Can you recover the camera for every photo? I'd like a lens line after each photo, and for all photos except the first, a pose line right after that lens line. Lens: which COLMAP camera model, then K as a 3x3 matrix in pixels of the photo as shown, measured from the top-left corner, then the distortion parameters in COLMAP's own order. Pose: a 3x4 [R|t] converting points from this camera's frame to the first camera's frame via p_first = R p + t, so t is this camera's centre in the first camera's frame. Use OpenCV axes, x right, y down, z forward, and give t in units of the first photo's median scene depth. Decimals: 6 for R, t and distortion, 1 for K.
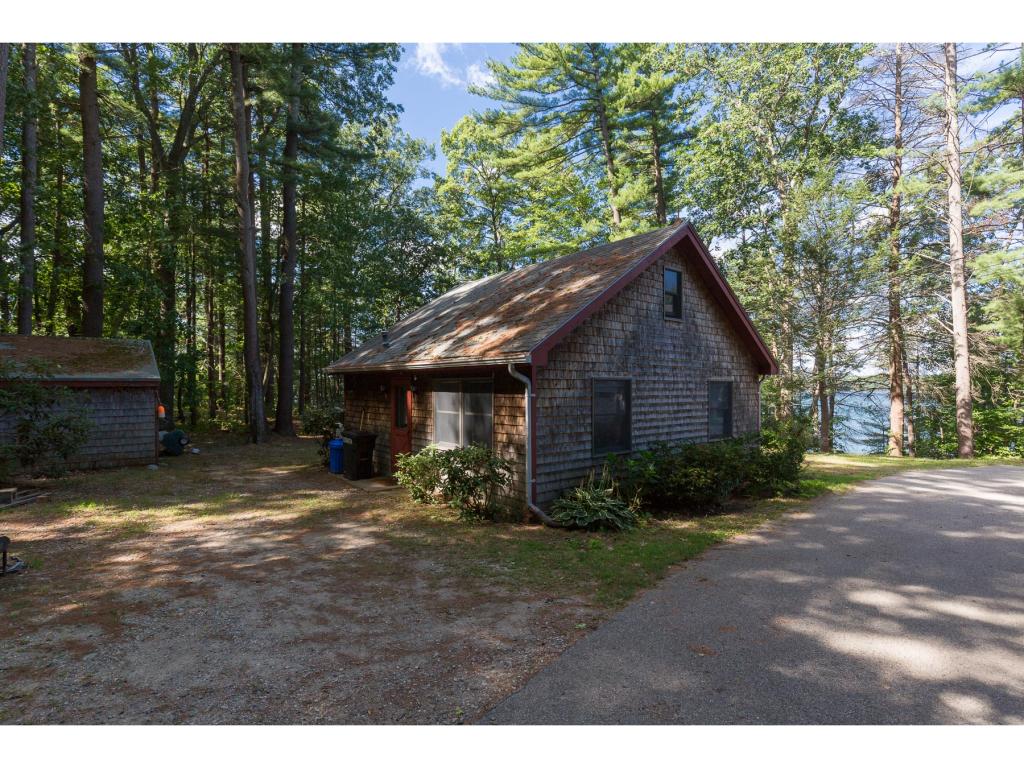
lens RADIAL K [[511.1, 0, 506.2], [0, 511.1, 388.1], [0, 0, 1]] dist [-0.000846, -0.000185]
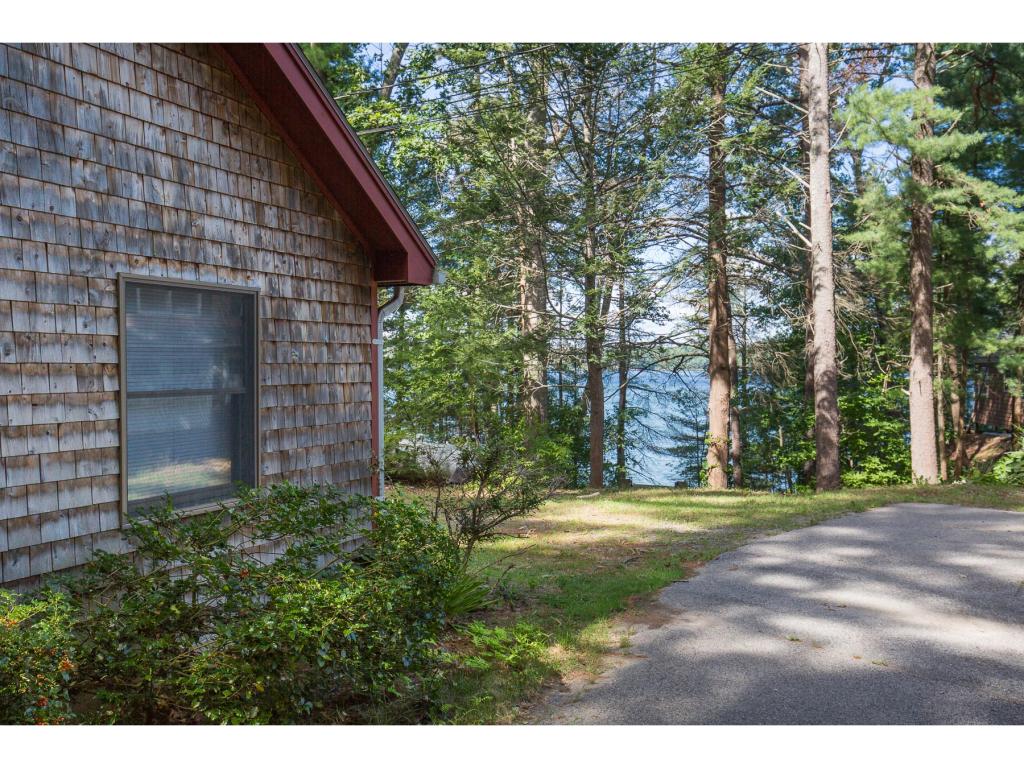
lens RADIAL K [[896.0, 0, 512.0], [0, 896.0, 384.0], [0, 0, 1]] dist [-0.003137, -0.001764]
pose [[0.907849, -0.005757, 0.419257, 0.216331], [-0.003547, 0.999765, 0.021408, 0.014629], [-0.419282, -0.020922, 0.907615, 0.296580]]
